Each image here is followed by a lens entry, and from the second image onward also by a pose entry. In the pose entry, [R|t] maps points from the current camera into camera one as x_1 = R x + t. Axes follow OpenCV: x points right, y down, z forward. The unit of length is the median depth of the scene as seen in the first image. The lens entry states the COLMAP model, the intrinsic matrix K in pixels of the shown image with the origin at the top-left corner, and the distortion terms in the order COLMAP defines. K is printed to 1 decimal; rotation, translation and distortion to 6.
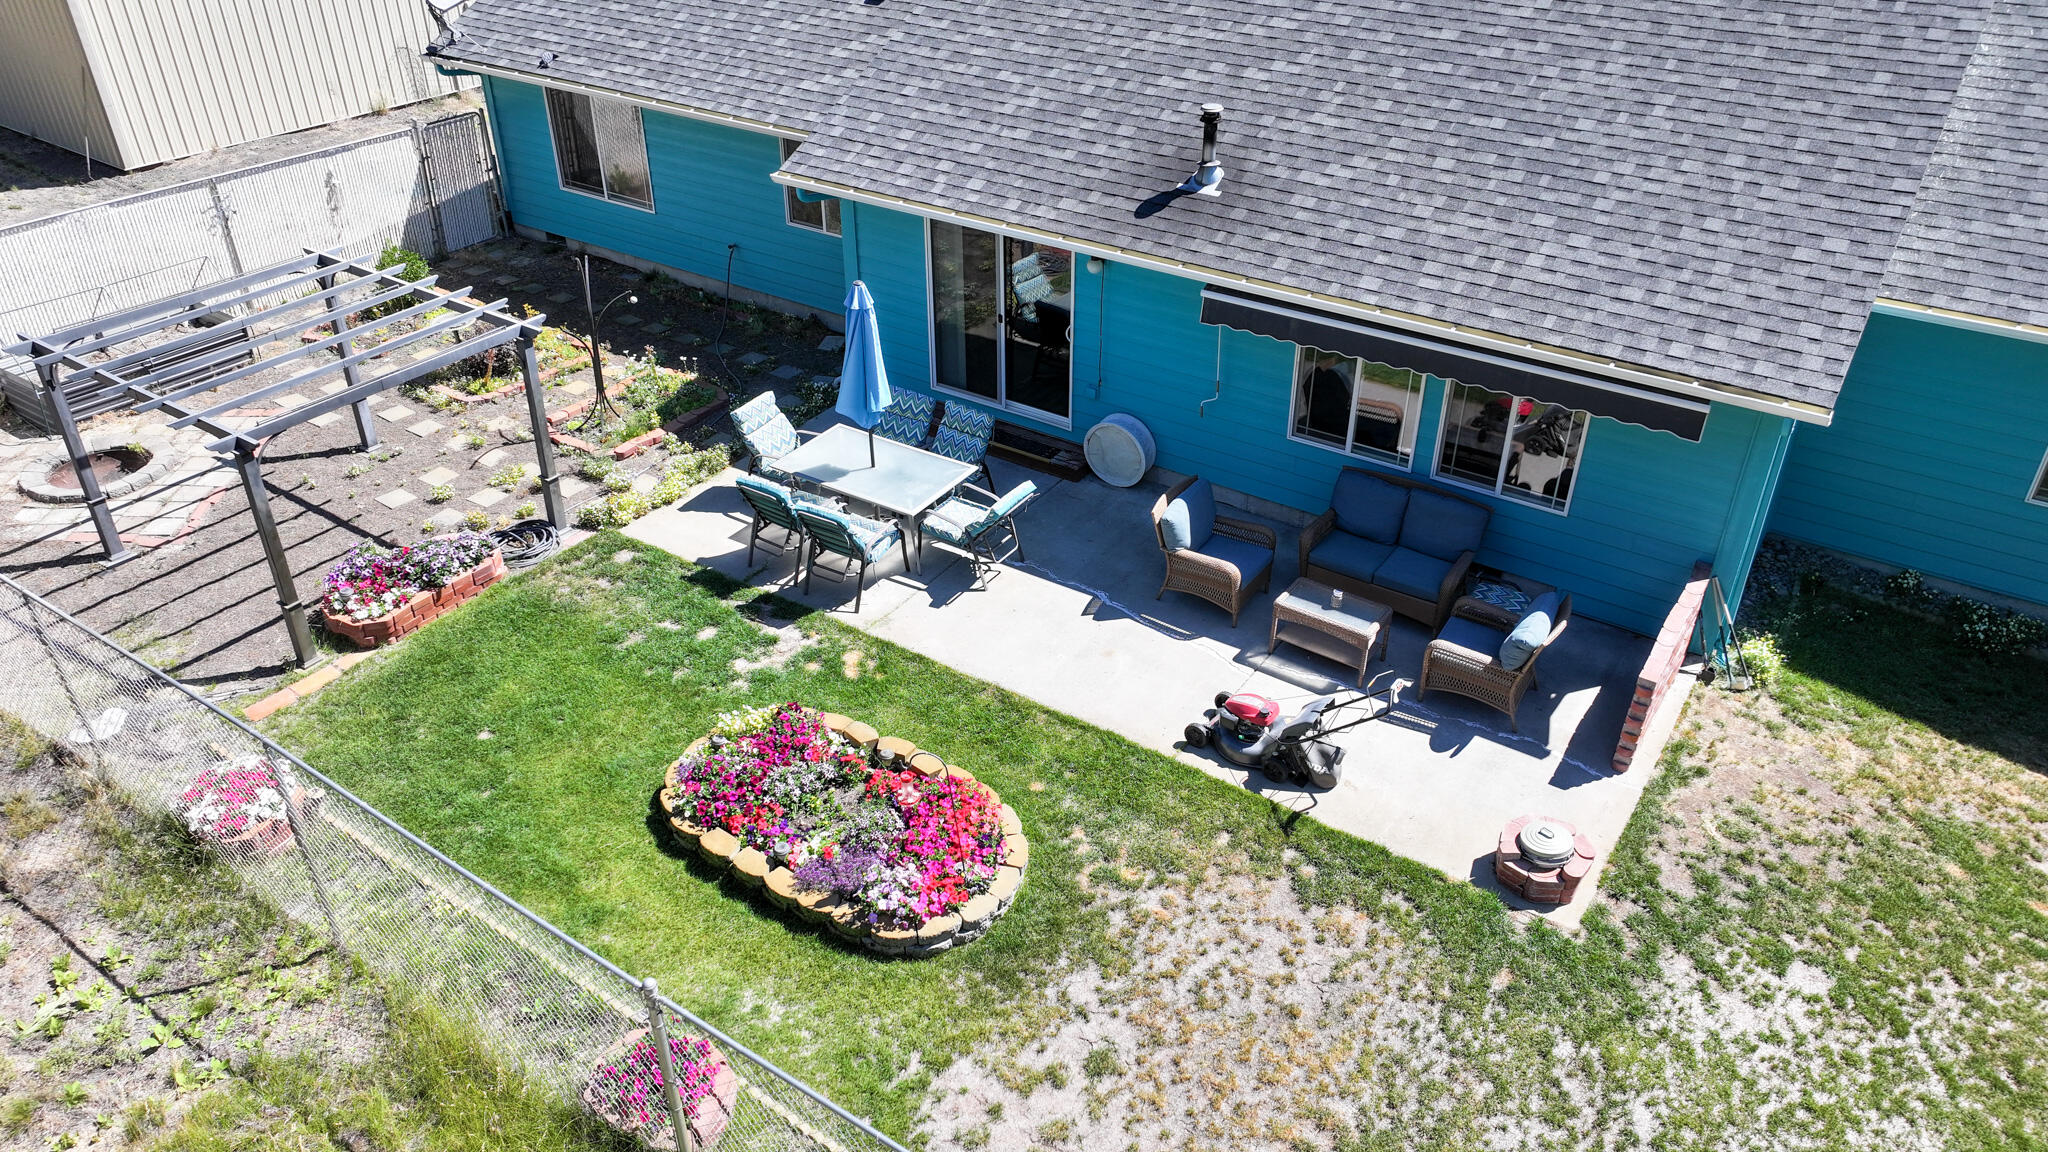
lens RADIAL K [[1434.4, 0, 1022.4], [0, 1434.4, 587.6], [0, 0, 1]] dist [0.002867, -0.000037]
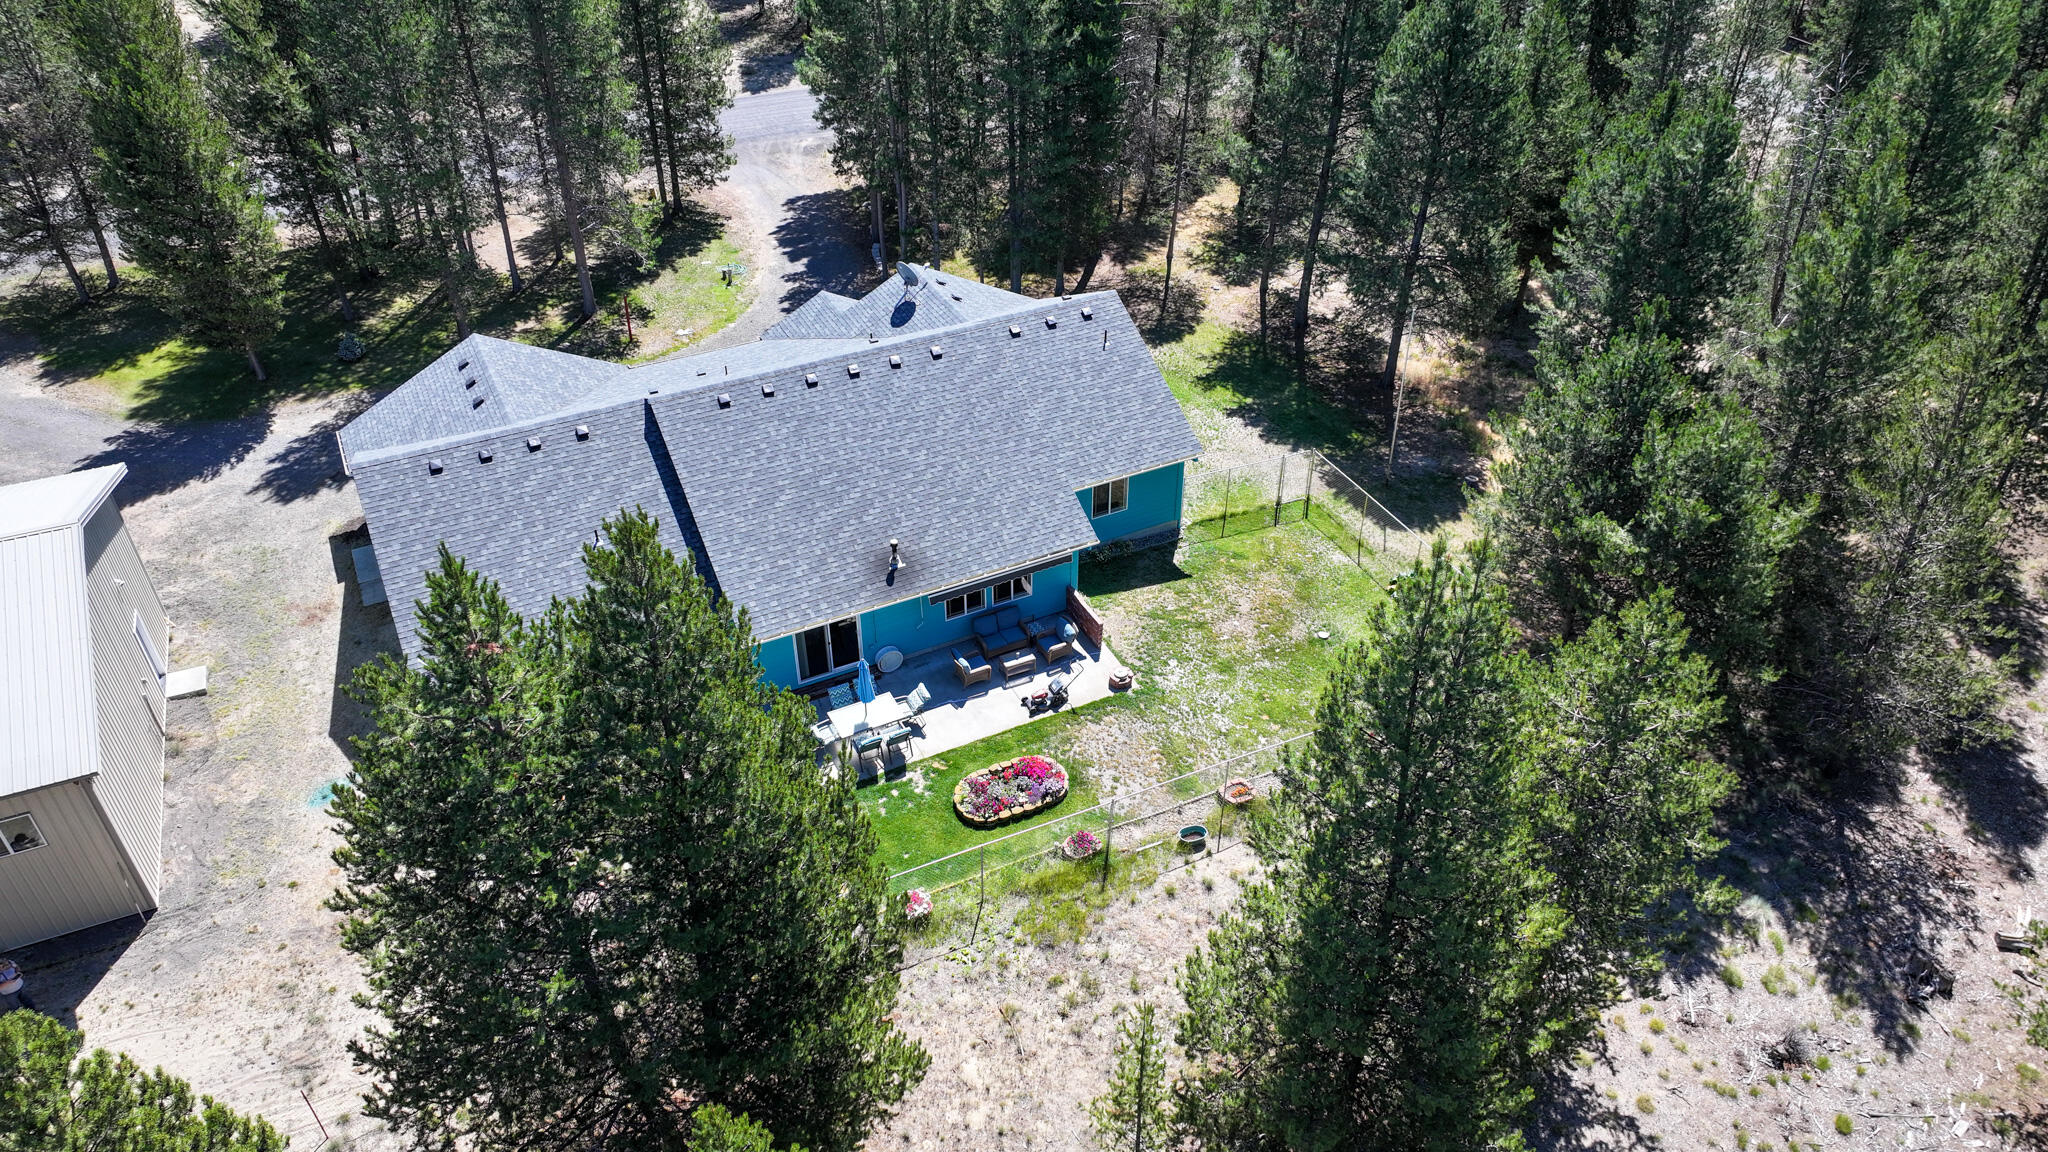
lens RADIAL K [[1434.4, 0, 1022.2], [0, 1434.4, 574.1], [0, 0, 1]] dist [0.002867, -0.000037]
pose [[0.491807, -0.521753, 0.697065, -2.055529], [0.475675, 0.831550, 0.286807, -1.133408], [-0.729287, 0.190522, 0.657147, -1.237429]]
